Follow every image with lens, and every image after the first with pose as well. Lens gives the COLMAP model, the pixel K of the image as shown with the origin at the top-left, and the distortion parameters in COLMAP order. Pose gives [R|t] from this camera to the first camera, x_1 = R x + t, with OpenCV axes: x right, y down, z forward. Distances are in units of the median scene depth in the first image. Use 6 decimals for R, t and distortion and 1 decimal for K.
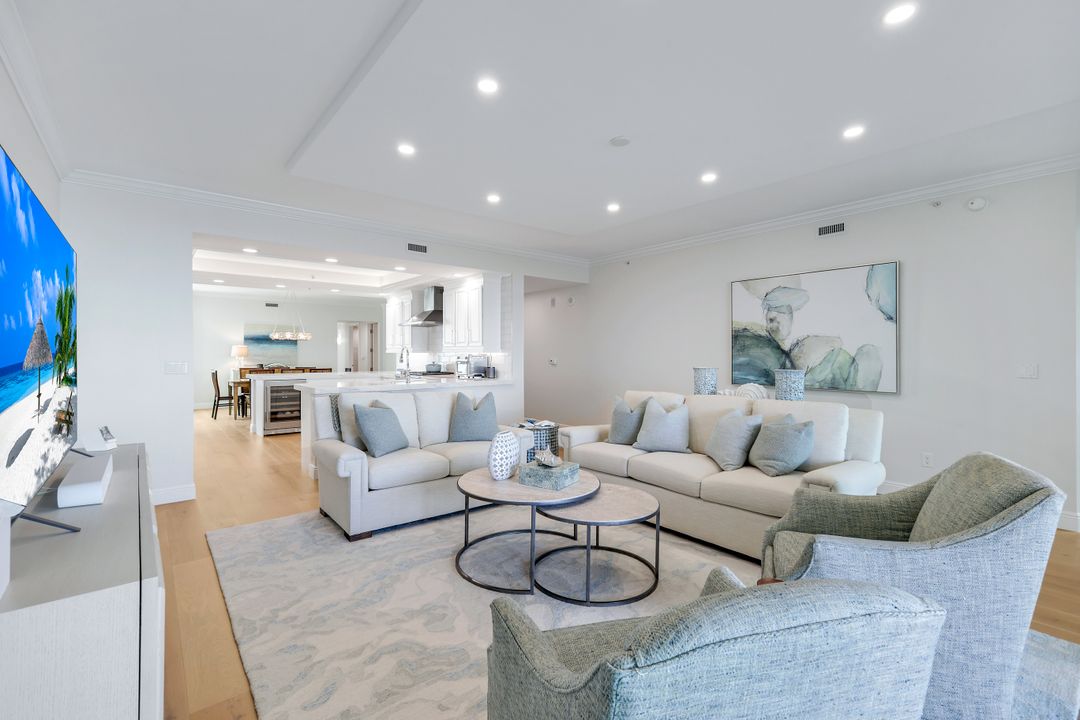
lens RADIAL K [[479.8, 0, 539.7], [0, 479.8, 355.9], [0, 0, 1]] dist [0.006678, -0.000194]
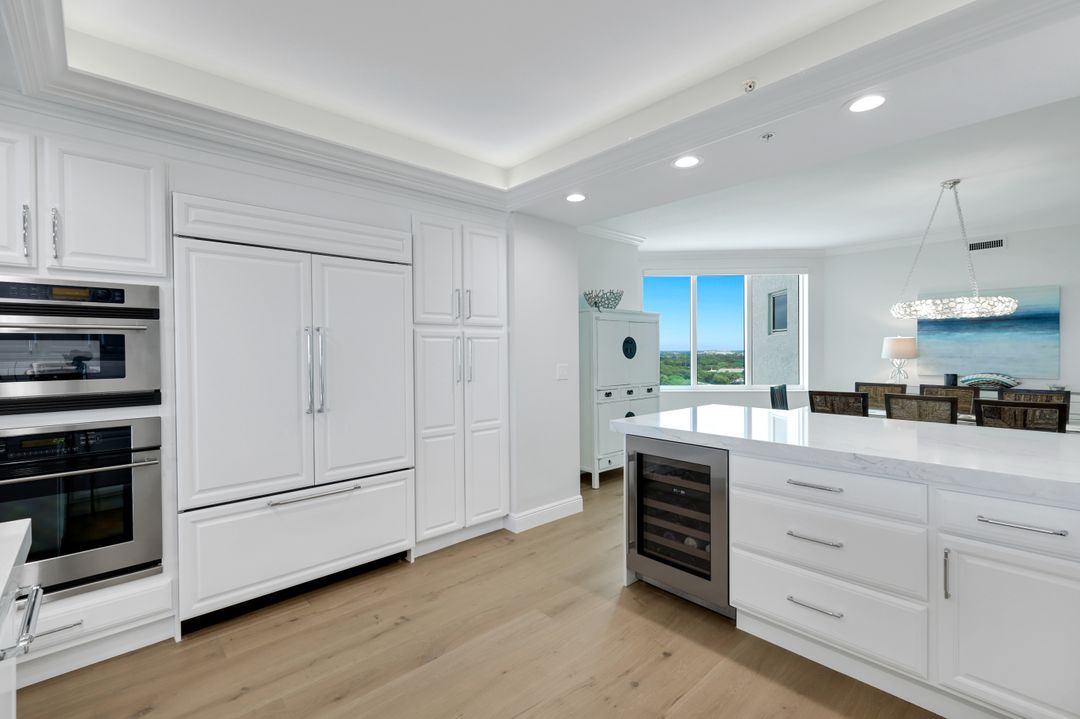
lens RADIAL K [[479.8, 0, 539.7], [0, 479.8, 355.4], [0, 0, 1]] dist [0.006678, -0.000194]
pose [[0.059700, 0.010311, -0.998163, -0.295863], [0.002622, 0.999942, 0.010486, -0.018089], [0.998213, -0.003243, 0.059669, 1.277623]]
